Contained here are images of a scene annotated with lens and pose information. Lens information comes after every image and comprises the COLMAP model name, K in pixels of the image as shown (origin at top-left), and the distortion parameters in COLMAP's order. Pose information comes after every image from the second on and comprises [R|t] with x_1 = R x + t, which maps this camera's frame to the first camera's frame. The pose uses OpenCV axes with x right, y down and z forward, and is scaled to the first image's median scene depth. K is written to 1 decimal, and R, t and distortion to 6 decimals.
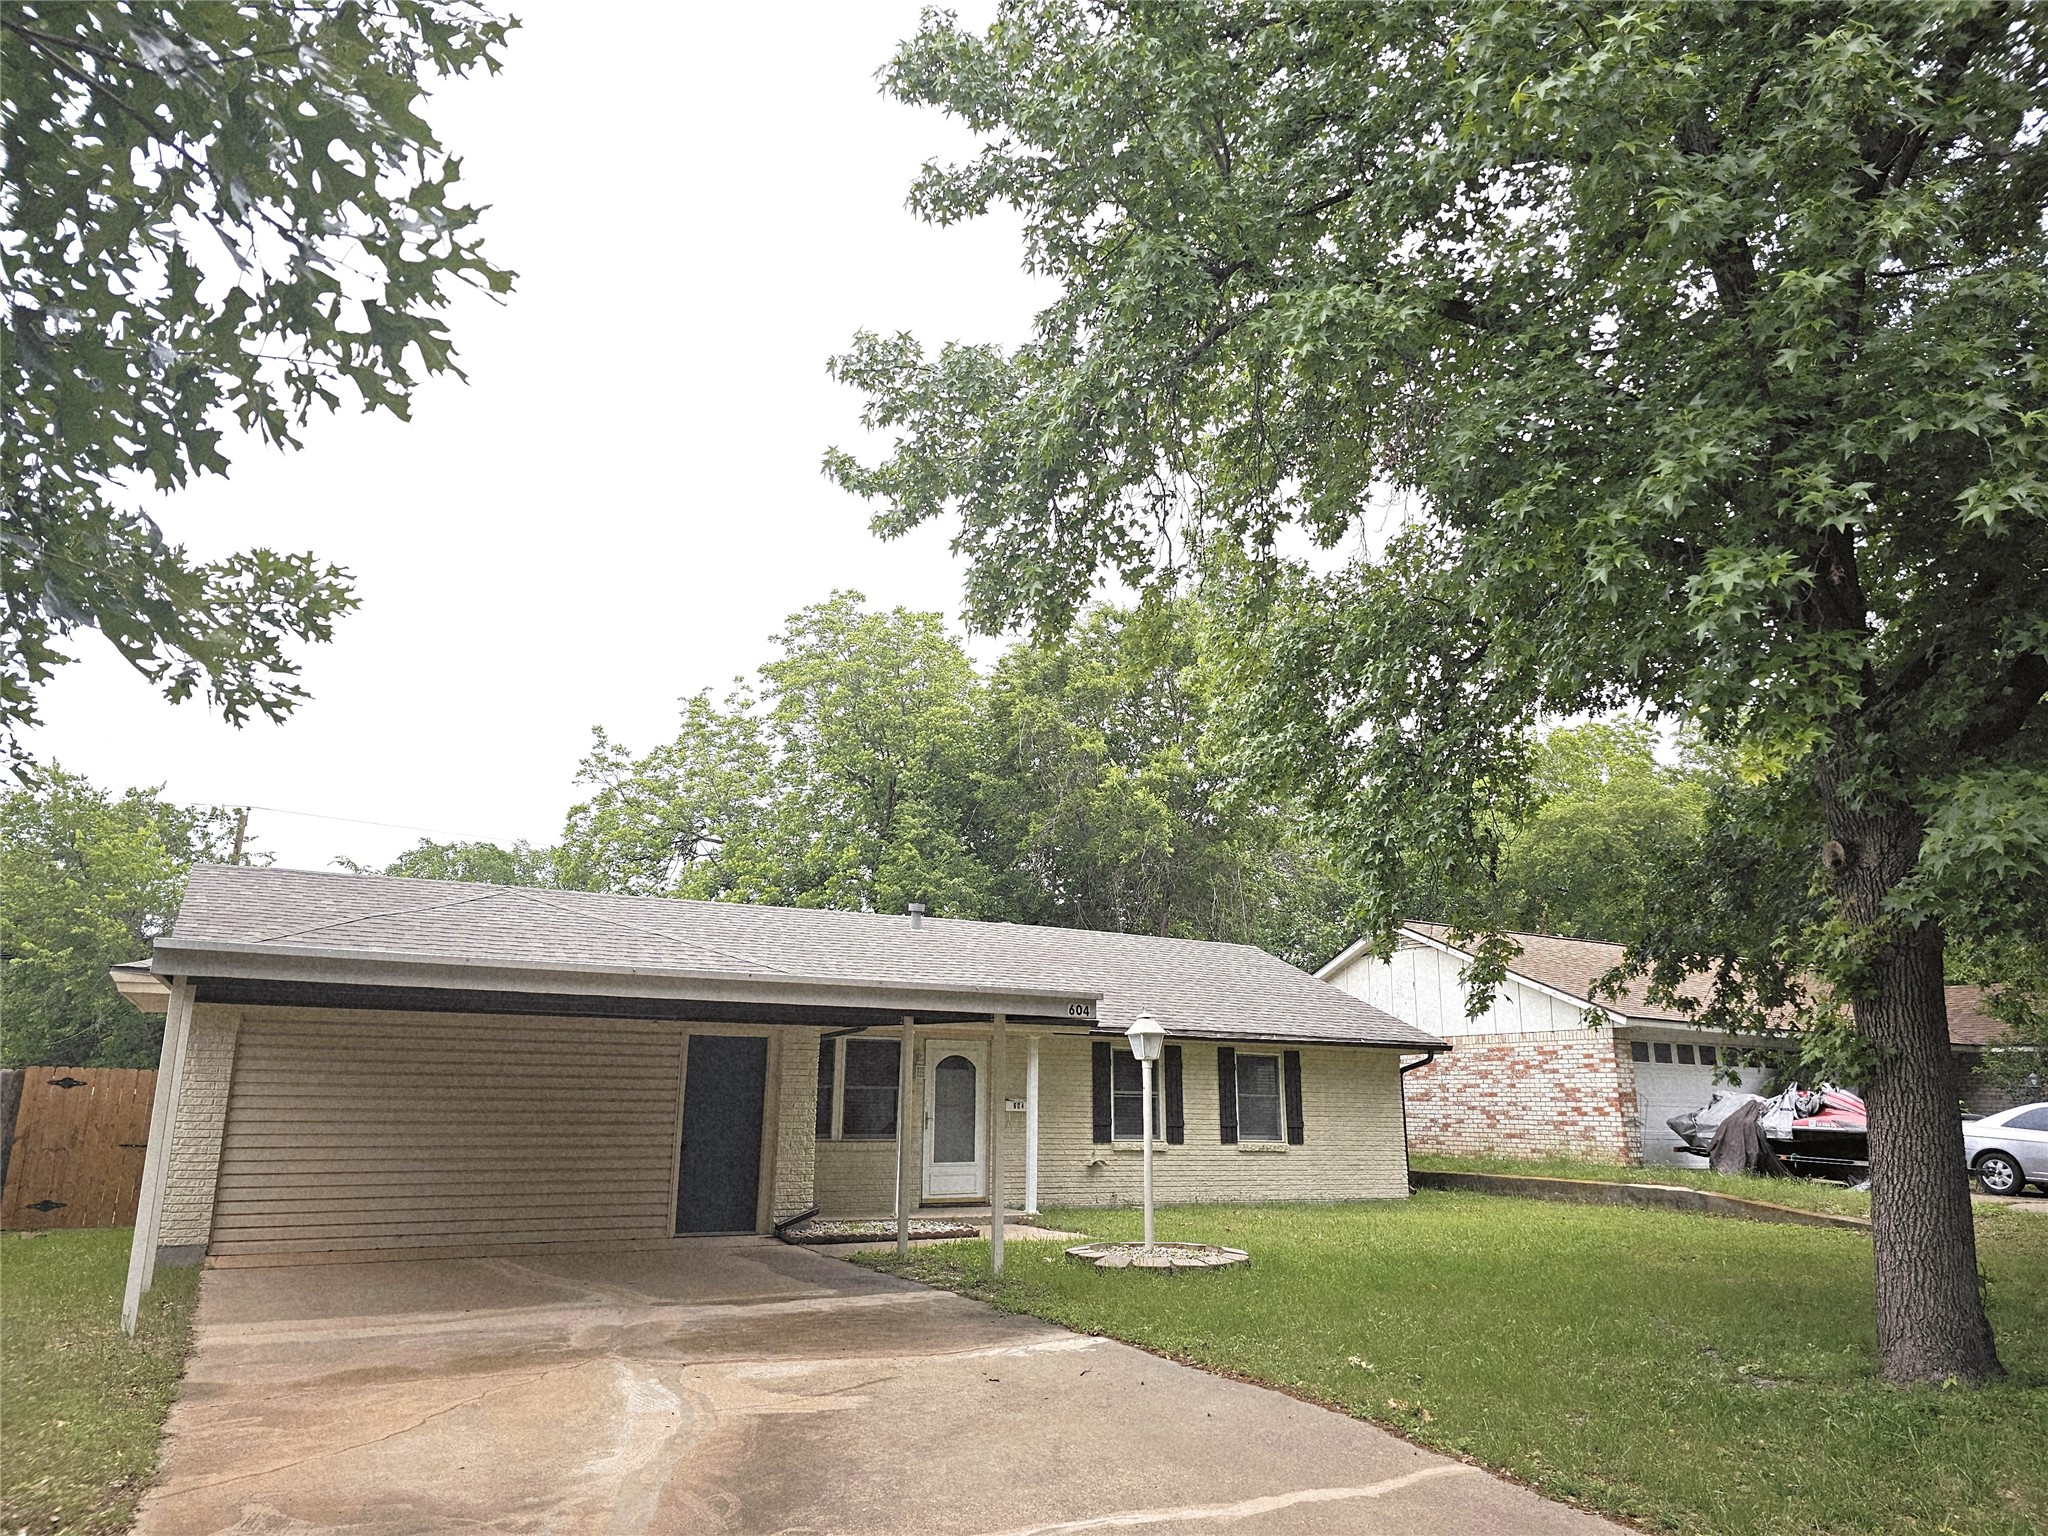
lens RADIAL K [[1349.3, 0, 1024.0], [0, 1349.3, 768.0], [0, 0, 1]] dist [0.000019, 0.000305]
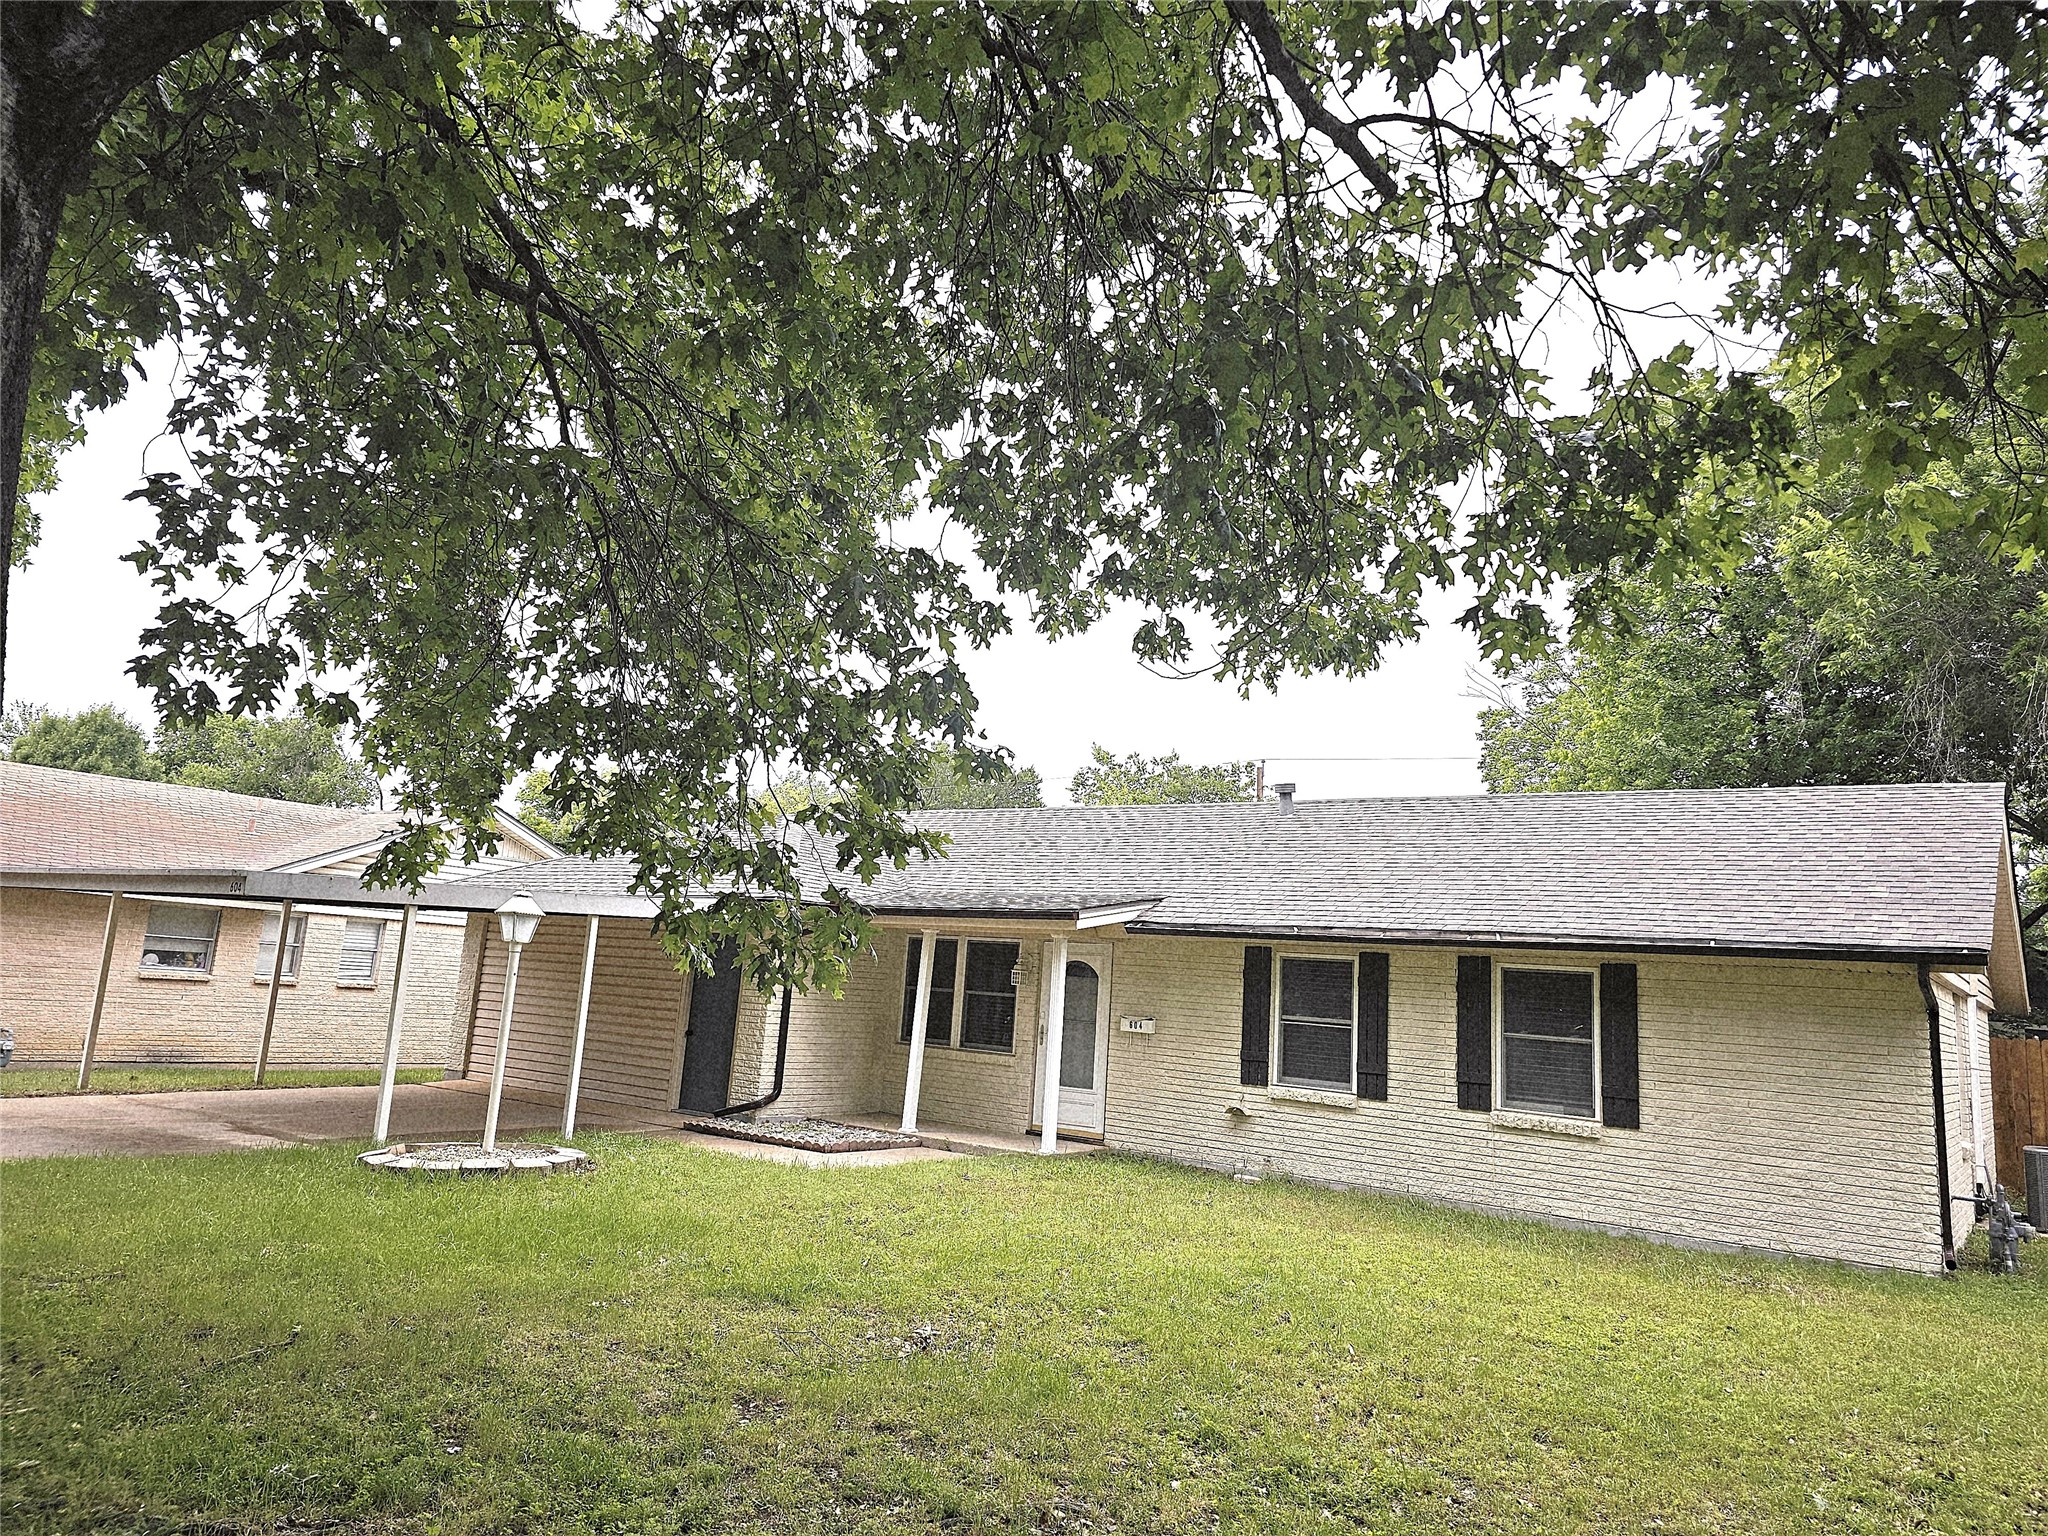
lens RADIAL K [[1349.3, 0, 1024.0], [0, 1349.3, 768.0], [0, 0, 1]] dist [0.000019, 0.000305]
pose [[0.459082, -0.119780, -0.880282, 0.626748], [0.155198, 0.986445, -0.053287, 0.124934], [0.874732, -0.112155, 0.471449, 0.548046]]
